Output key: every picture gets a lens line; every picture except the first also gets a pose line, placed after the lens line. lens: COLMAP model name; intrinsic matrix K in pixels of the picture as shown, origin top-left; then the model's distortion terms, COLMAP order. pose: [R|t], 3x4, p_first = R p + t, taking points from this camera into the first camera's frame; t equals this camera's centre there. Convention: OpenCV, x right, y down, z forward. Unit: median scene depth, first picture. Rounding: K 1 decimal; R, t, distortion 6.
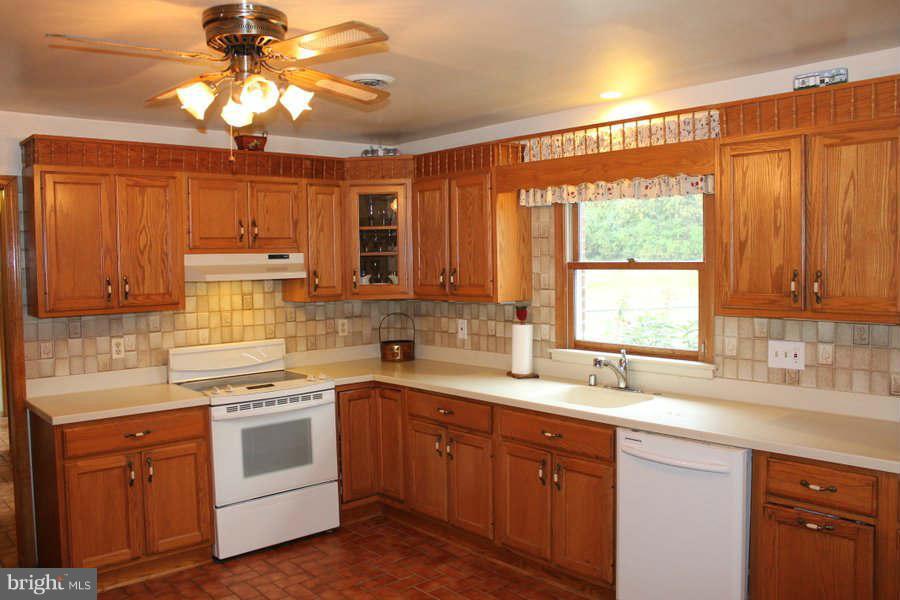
lens RADIAL K [[747.0, 0, 461.3], [0, 747.0, 297.1], [0, 0, 1]] dist [-0.175176, 0.146176]
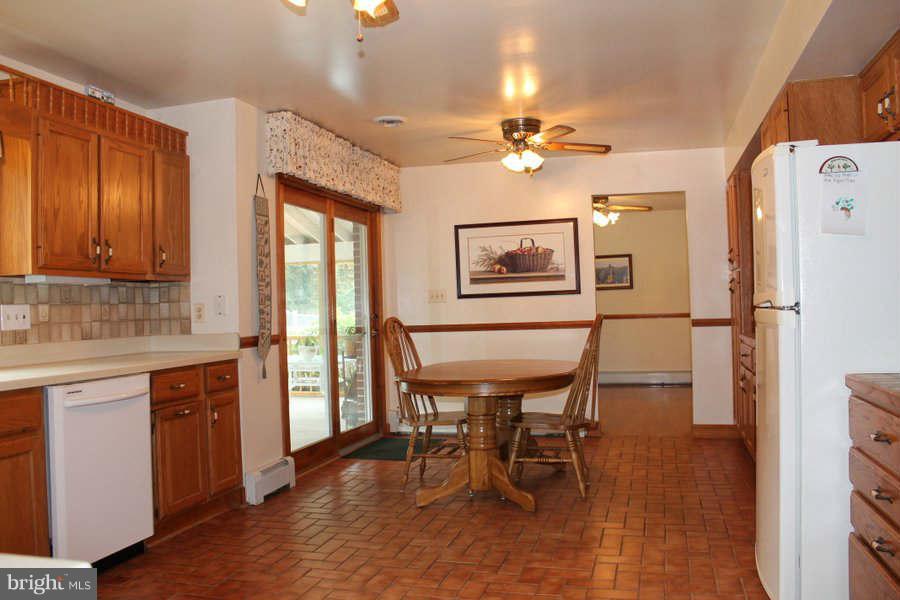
lens RADIAL K [[747.0, 0, 461.3], [0, 747.0, 297.1], [0, 0, 1]] dist [-0.175176, 0.146176]
pose [[-0.552787, 0.040163, 0.832354, -0.641348], [0.075336, 0.997156, 0.001917, 0.076888], [-0.829911, 0.063766, -0.554240, 0.813463]]
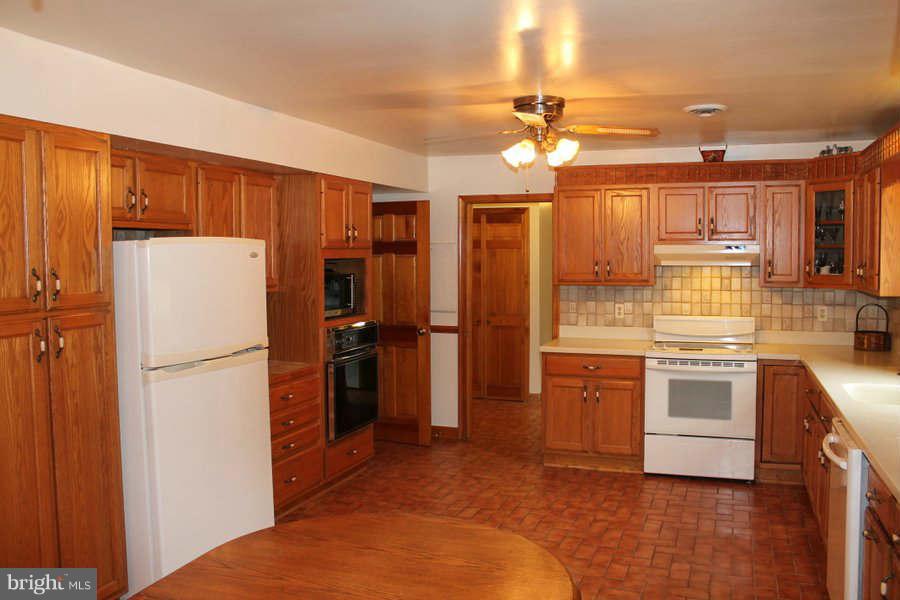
lens RADIAL K [[747.0, 0, 461.3], [0, 747.0, 297.1], [0, 0, 1]] dist [-0.175176, 0.146176]
pose [[0.474521, 0.065732, -0.877787, 0.636546], [-0.046966, 0.997678, 0.049321, -0.012672], [0.878990, 0.017822, 0.476506, 0.040545]]
